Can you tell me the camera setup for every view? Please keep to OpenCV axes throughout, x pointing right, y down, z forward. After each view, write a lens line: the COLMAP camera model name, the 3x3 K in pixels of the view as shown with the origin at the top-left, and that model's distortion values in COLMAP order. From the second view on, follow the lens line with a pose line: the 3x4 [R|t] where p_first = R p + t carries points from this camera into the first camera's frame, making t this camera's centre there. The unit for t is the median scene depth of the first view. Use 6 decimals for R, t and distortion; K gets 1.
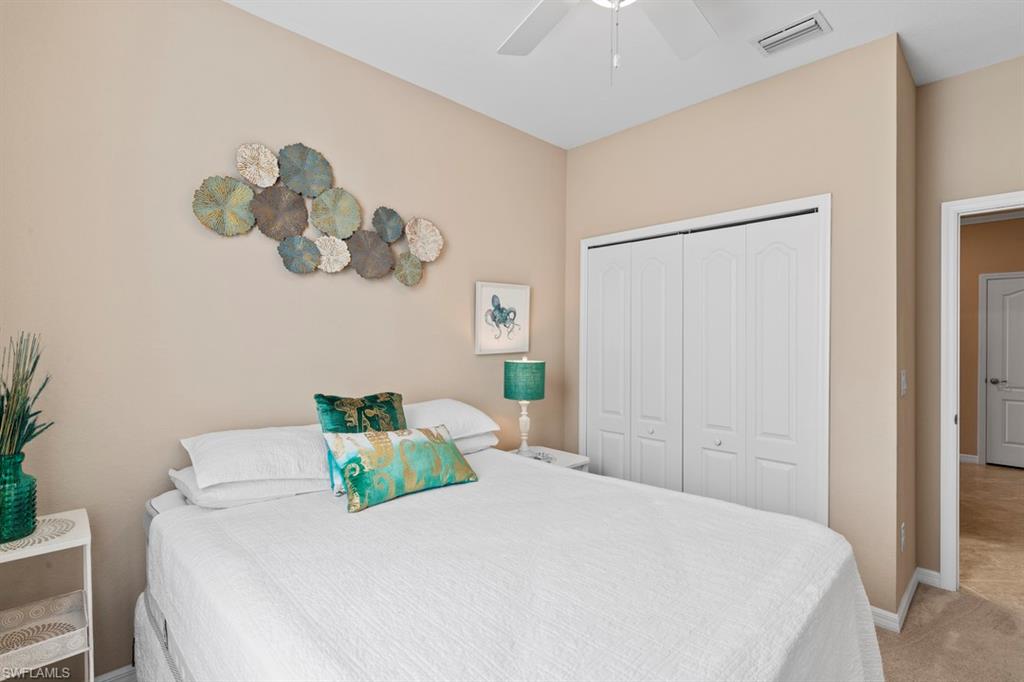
lens RADIAL K [[483.4, 0, 512.2], [0, 483.4, 335.9], [0, 0, 1]] dist [0.005141, 0.000515]
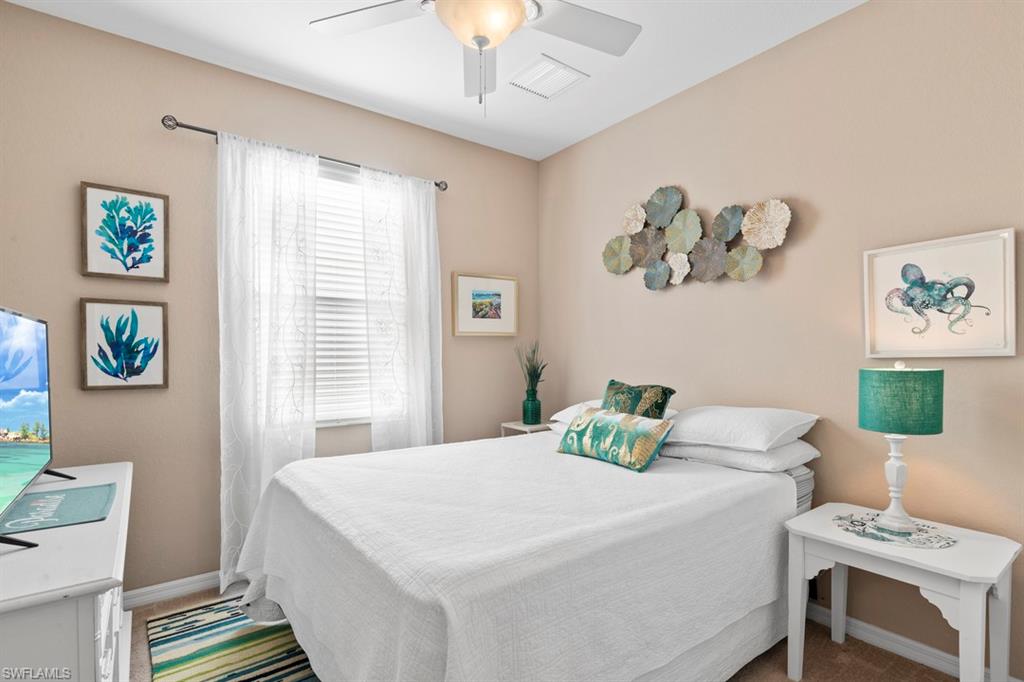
lens RADIAL K [[483.4, 0, 513.7], [0, 483.4, 359.5], [0, 0, 1]] dist [0.005141, 0.000515]
pose [[-0.134572, 0.010353, -0.990850, 0.665984], [0.002323, 0.999946, 0.010132, 0.031711], [0.990901, -0.000939, -0.134589, 0.590783]]
